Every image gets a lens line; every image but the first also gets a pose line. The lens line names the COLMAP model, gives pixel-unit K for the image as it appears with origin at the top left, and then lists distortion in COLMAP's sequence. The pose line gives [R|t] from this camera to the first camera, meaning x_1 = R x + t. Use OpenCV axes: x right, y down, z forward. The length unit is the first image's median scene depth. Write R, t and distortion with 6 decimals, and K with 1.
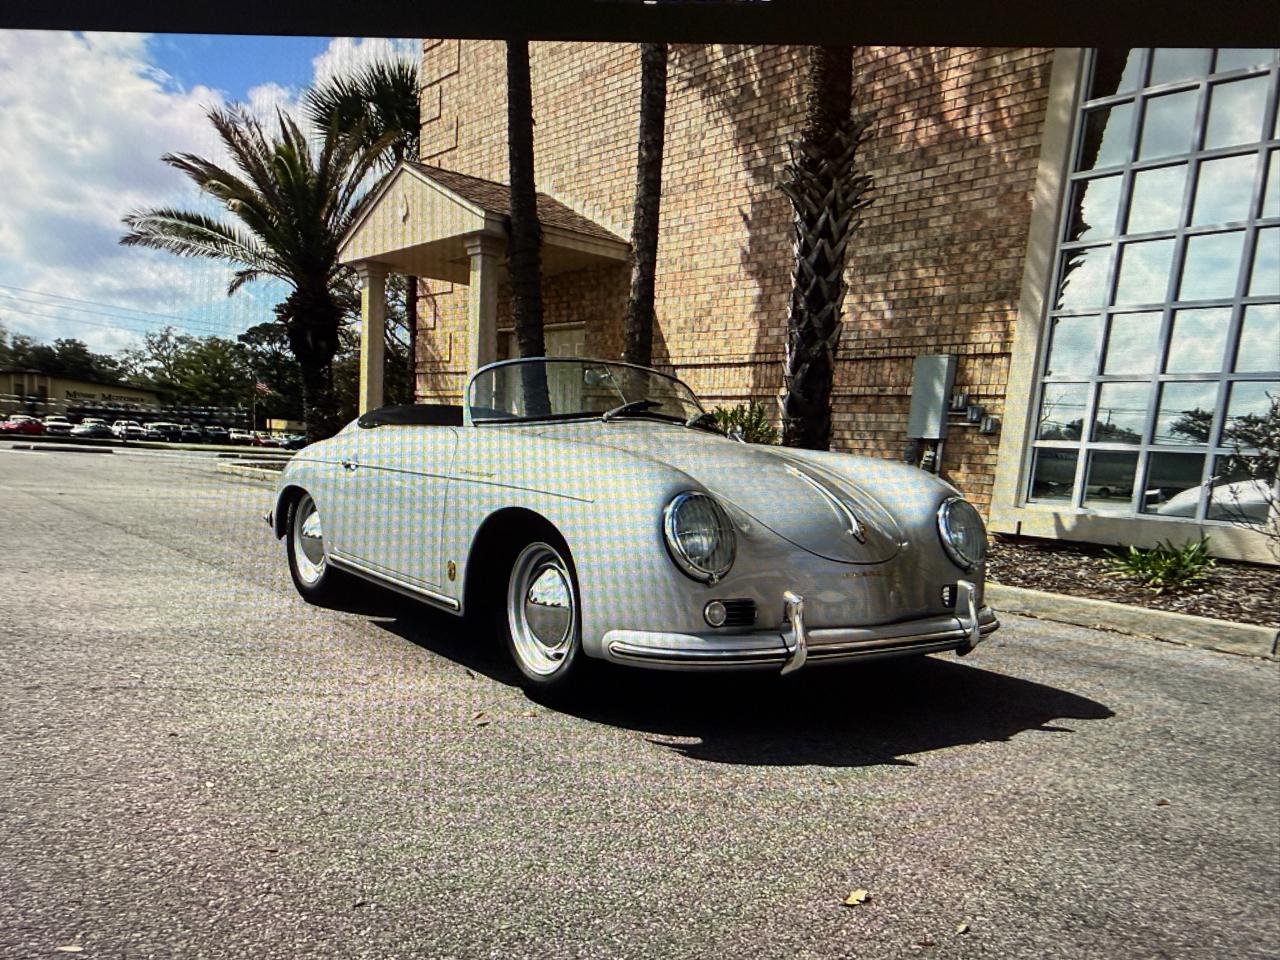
lens RADIAL K [[1024.0, 0, 613.6], [0, 1024.0, 595.7], [0, 0, 1]] dist [0.031423, 0.004392]
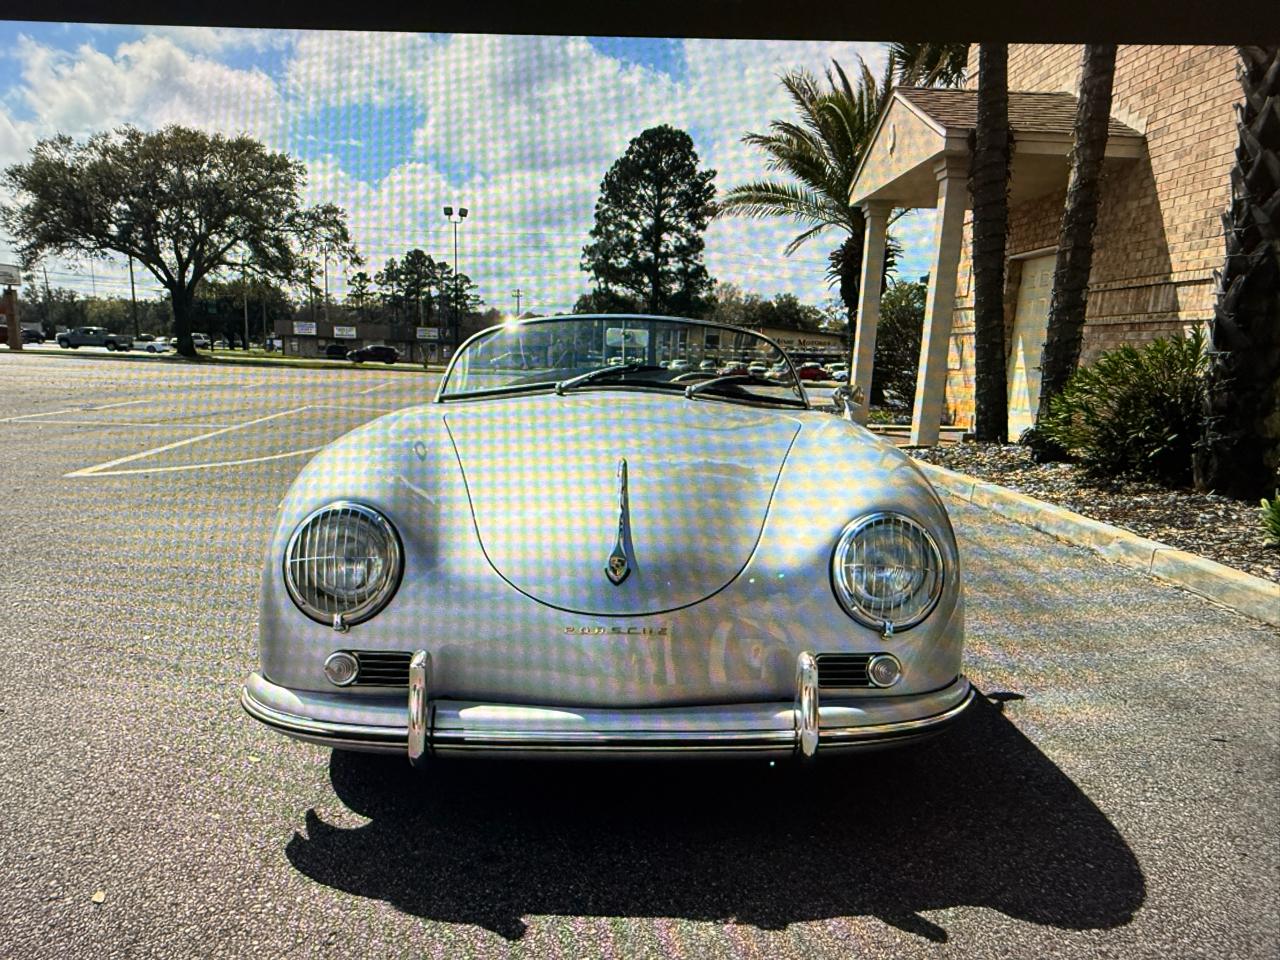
lens RADIAL K [[965.7, 0, 640.5], [0, 965.7, 564.6], [0, 0, 1]] dist [0.025498, -0.002547]
pose [[0.814043, 0.082355, -0.574937, 0.173068], [-0.057071, 0.996448, 0.061928, -0.028803], [0.577994, -0.017600, 0.815851, 0.134980]]
